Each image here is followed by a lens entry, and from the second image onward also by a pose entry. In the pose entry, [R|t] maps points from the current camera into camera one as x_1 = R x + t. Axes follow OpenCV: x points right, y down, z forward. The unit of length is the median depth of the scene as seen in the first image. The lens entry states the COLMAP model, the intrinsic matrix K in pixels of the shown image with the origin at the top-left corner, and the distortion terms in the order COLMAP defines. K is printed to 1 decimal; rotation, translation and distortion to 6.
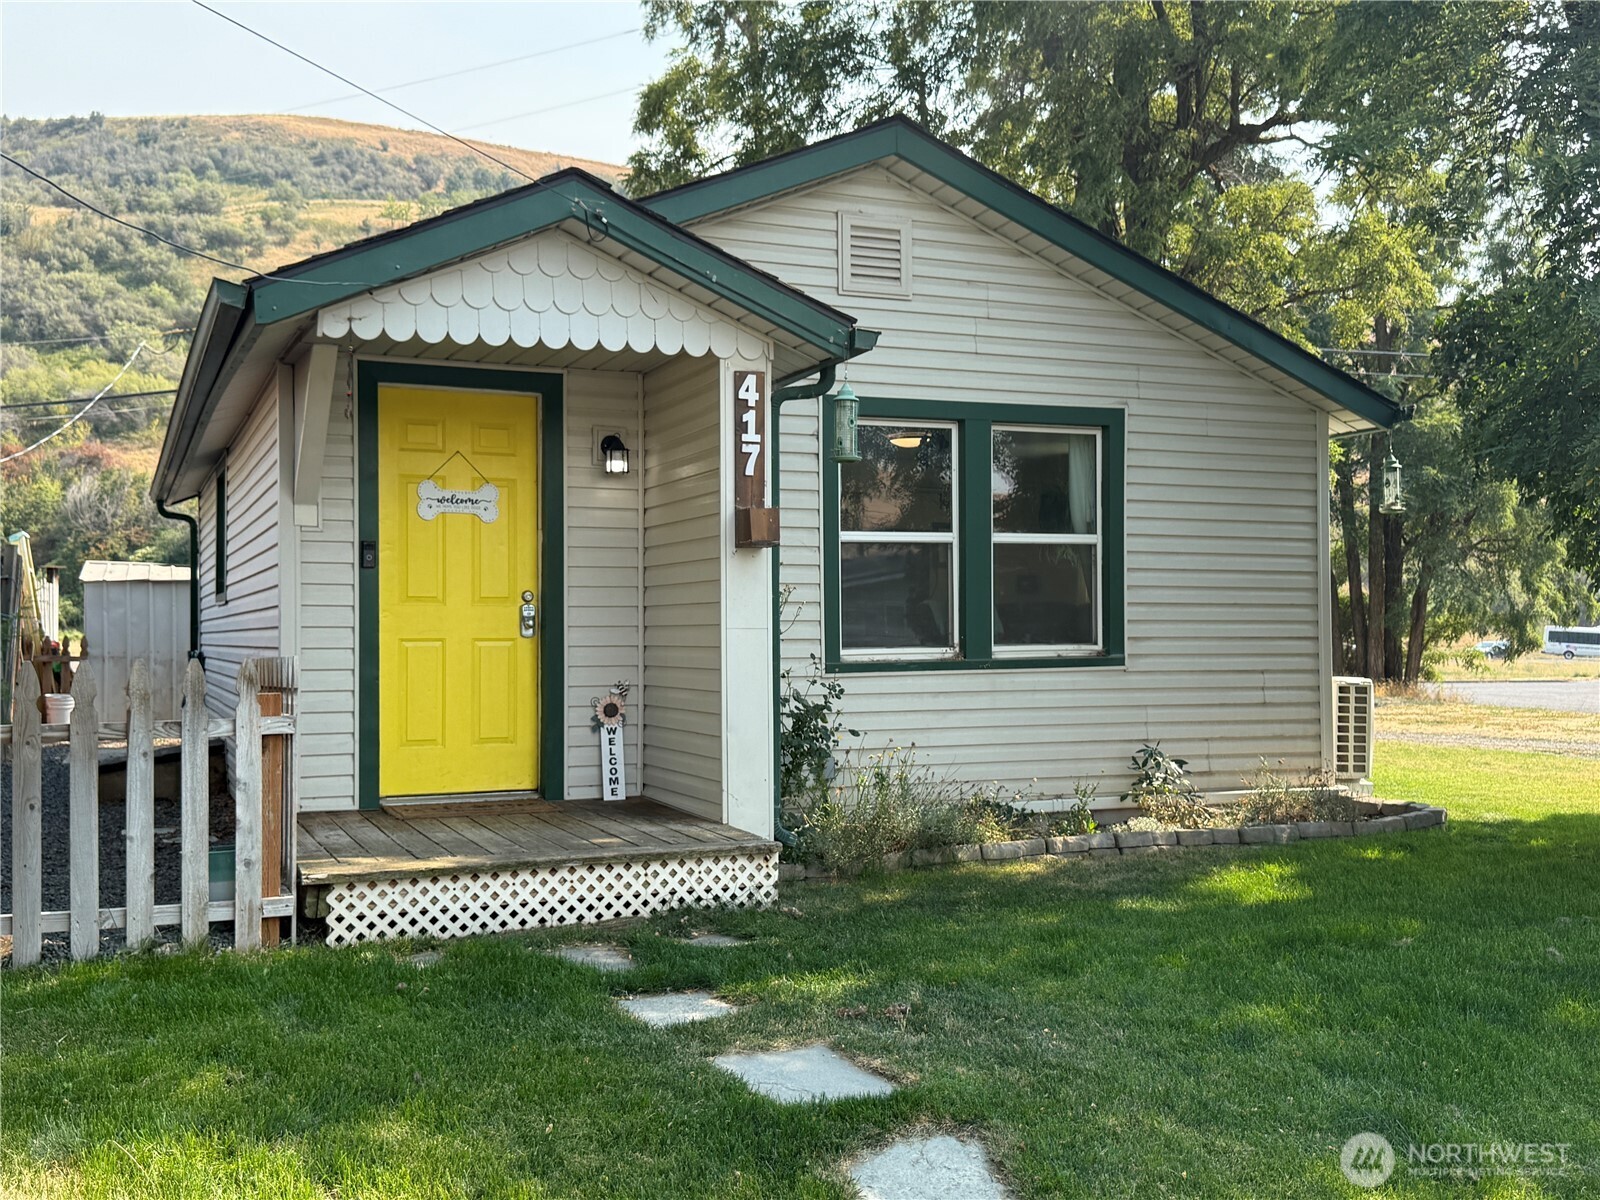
lens RADIAL K [[1621.5, 0, 800.0], [0, 1621.5, 600.0], [0, 0, 1]] dist [0.193797, -0.450188]
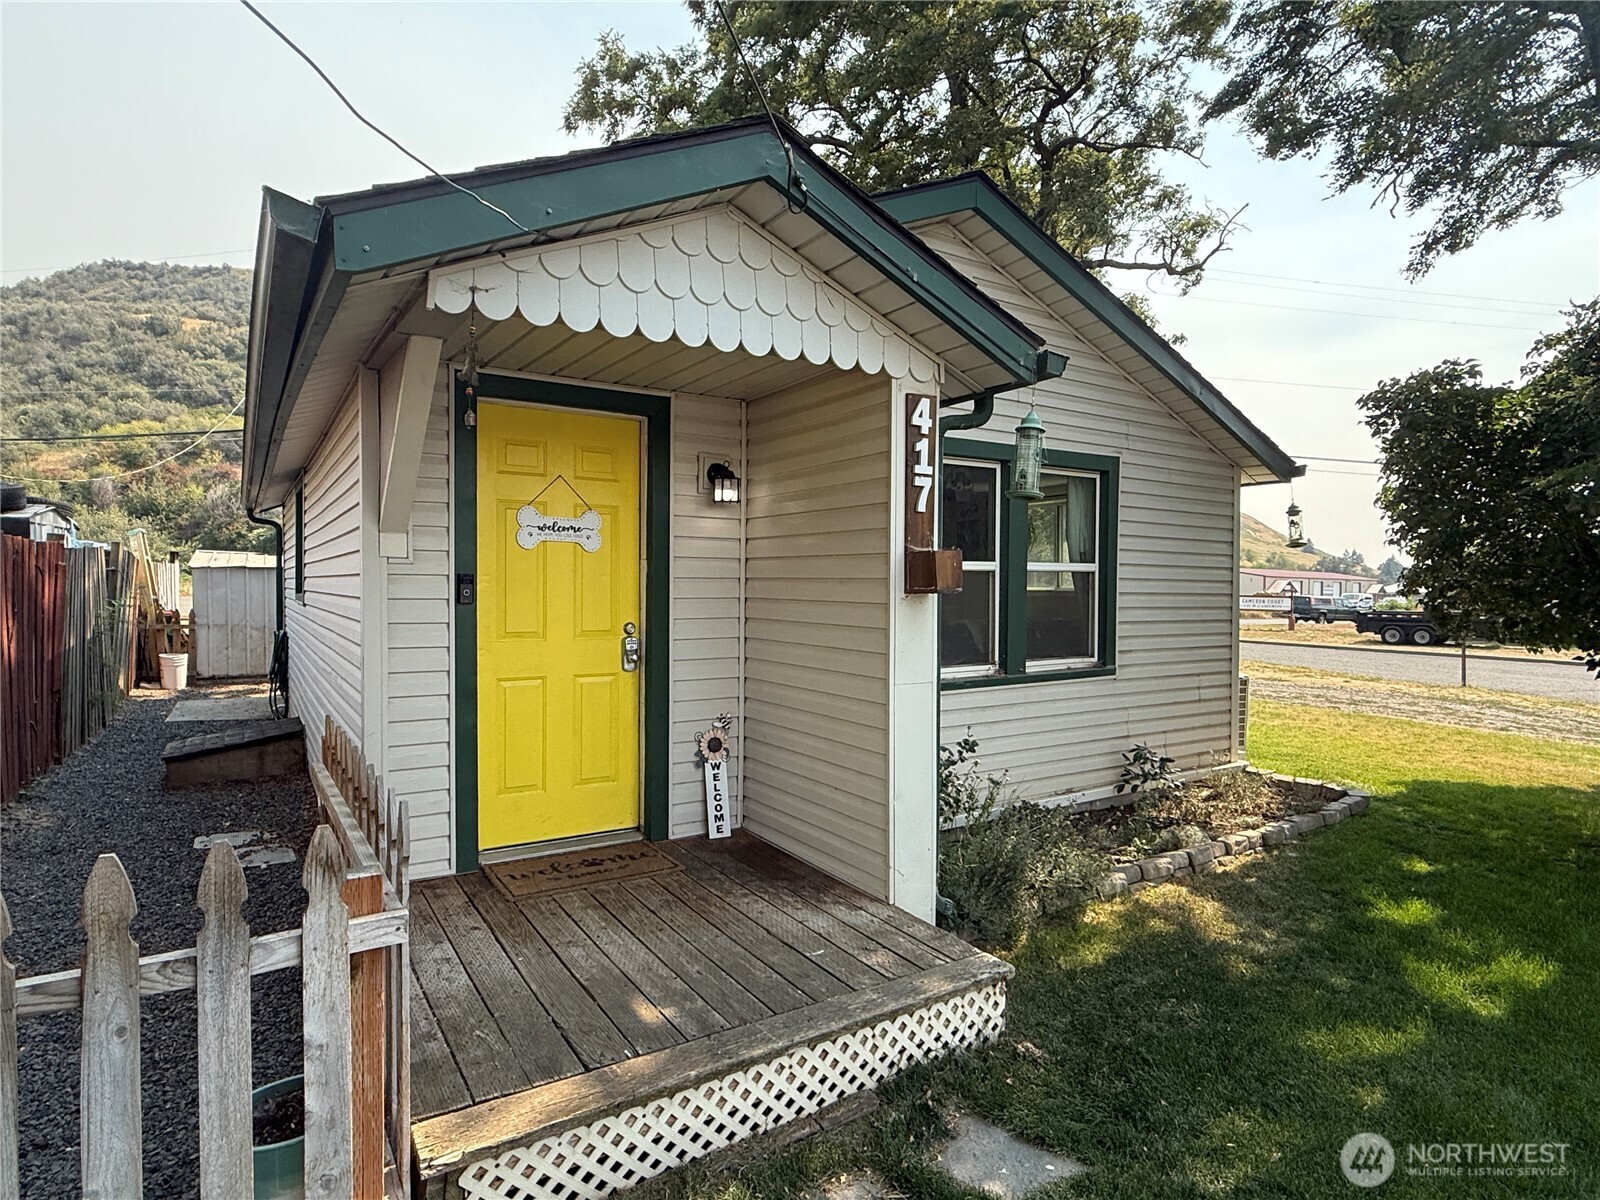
lens RADIAL K [[898.4, 0, 800.0], [0, 898.4, 600.0], [0, 0, 1]] dist [0.003438, -0.000280]
pose [[0.986708, 0.009053, 0.162254, -0.155330], [-0.015248, 0.999200, 0.036978, -0.040597], [-0.161789, -0.038960, 0.986056, 0.464774]]
